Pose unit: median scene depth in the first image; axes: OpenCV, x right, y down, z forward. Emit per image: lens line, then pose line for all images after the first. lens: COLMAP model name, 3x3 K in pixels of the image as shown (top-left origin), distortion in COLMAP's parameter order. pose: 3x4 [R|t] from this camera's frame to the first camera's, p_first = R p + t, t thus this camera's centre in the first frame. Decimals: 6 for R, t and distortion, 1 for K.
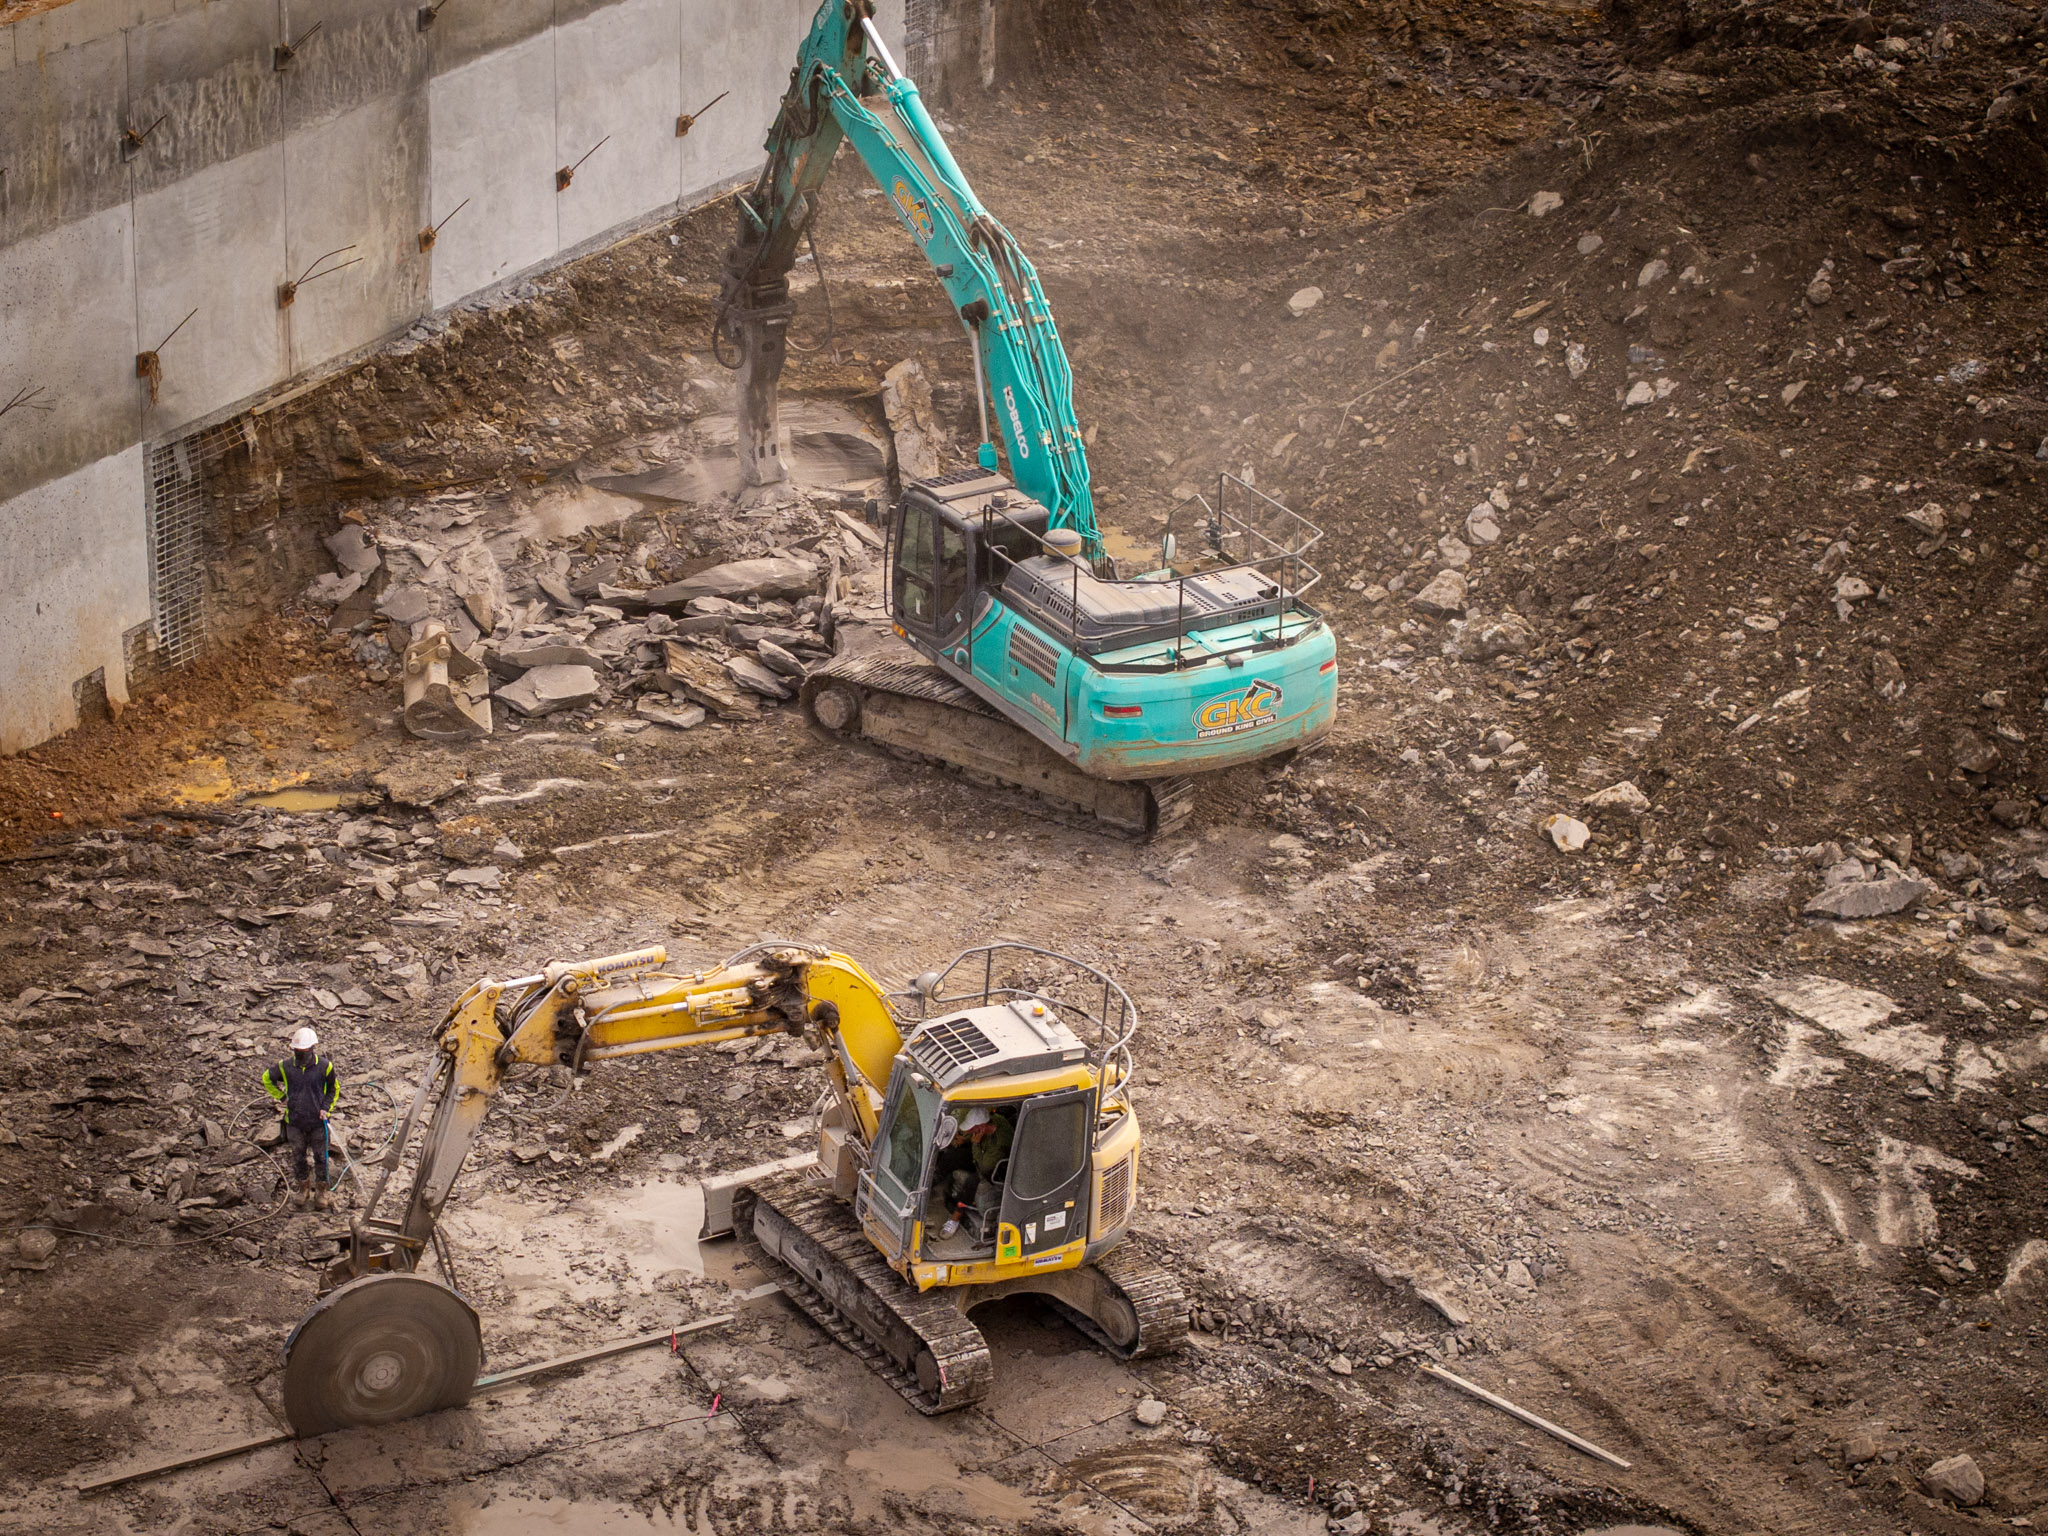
lens RADIAL K [[3693.9, 0, 1024.0], [0, 3693.9, 768.0], [0, 0, 1]] dist [-0.075268, 0.279008]
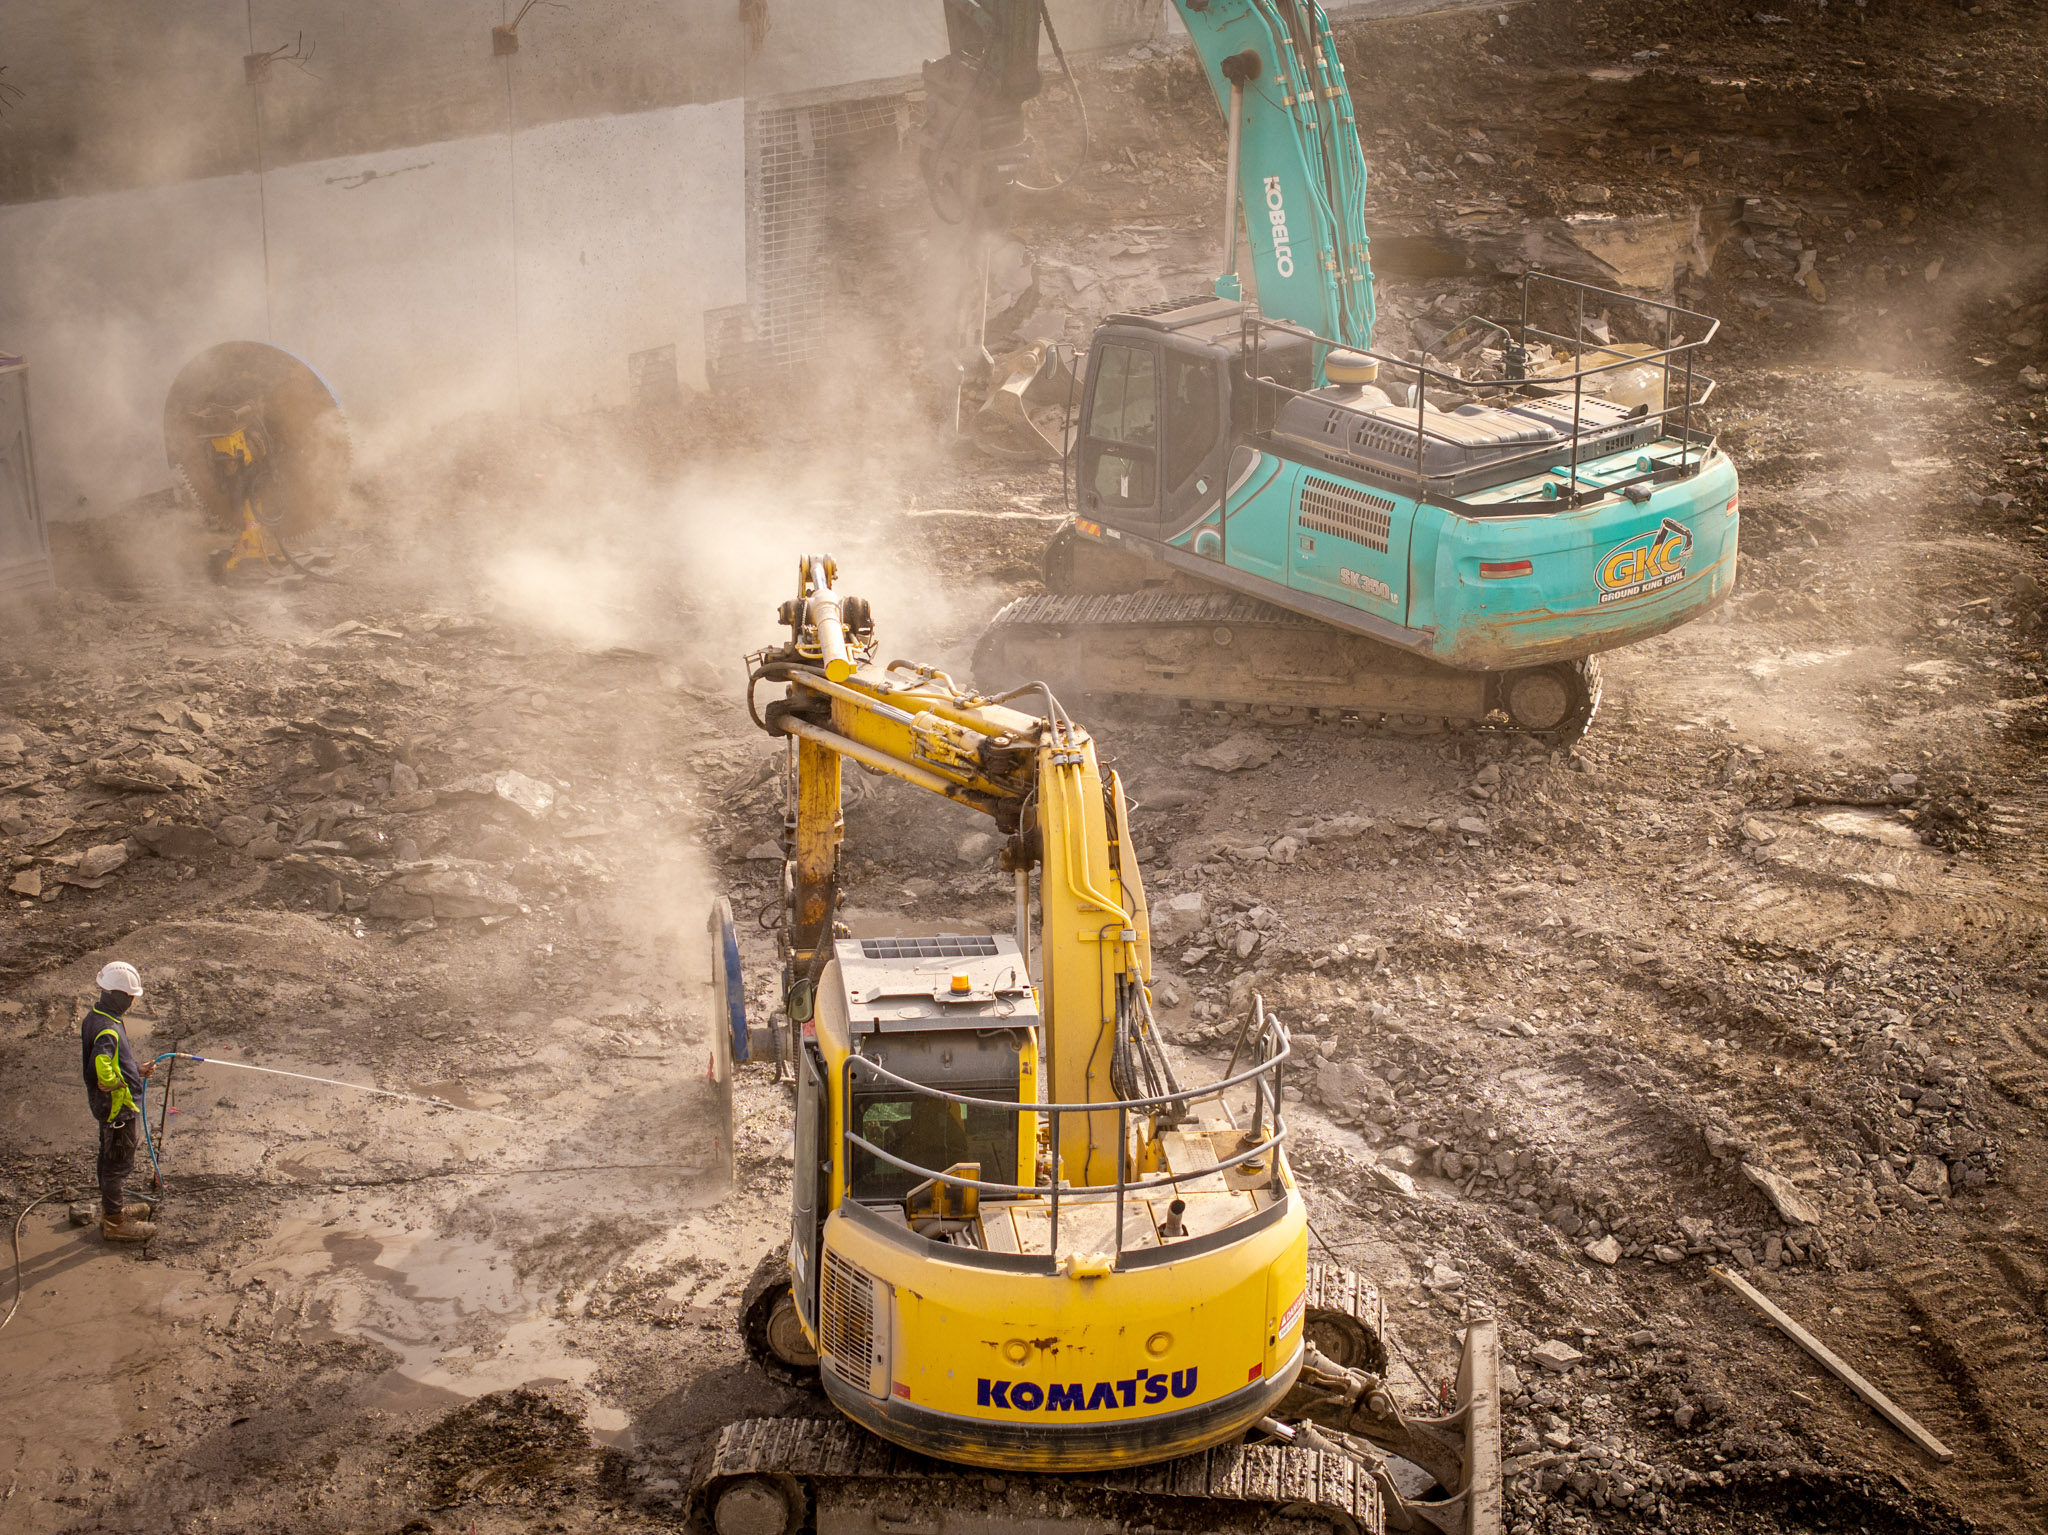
lens RADIAL K [[3693.9, 0, 1024.0], [0, 3693.9, 767.5], [0, 0, 1]] dist [-0.075268, 0.279008]
pose [[0.957296, 0.131801, -0.257318, 0.134821], [-0.126473, 0.991271, 0.037224, 0.053859], [0.259978, -0.003091, 0.965610, 0.270129]]
